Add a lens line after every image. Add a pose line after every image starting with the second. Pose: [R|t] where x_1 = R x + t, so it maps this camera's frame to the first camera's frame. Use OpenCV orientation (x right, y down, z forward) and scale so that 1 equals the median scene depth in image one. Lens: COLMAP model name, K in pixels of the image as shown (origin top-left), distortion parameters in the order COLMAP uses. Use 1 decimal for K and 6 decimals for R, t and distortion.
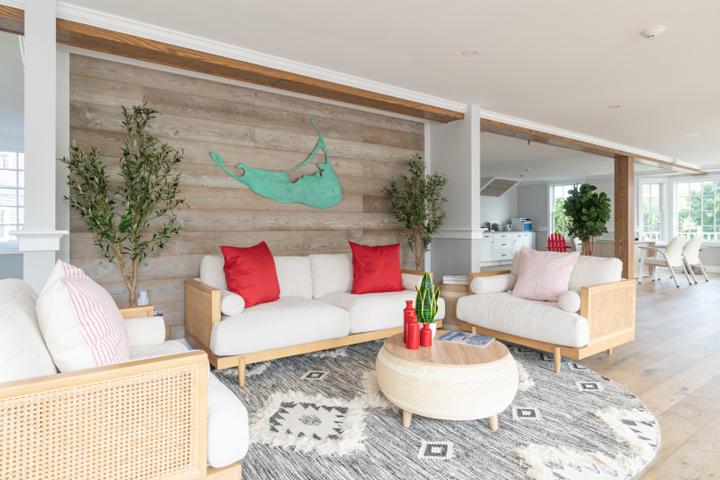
lens RADIAL K [[419.0, 0, 364.9], [0, 419.0, 226.7], [0, 0, 1]] dist [-0.003571, -0.000475]
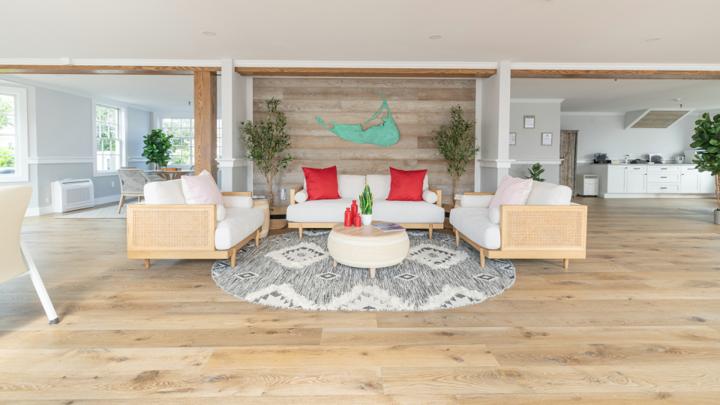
lens RADIAL K [[321.5, 0, 362.3], [0, 321.5, 165.3], [0, 0, 1]] dist [0.000866, -0.000836]
pose [[0.821144, 0.018250, -0.570429, 0.607750], [-0.004533, 0.999666, 0.025457, -0.002219], [0.570702, -0.018318, 0.820953, -0.052337]]
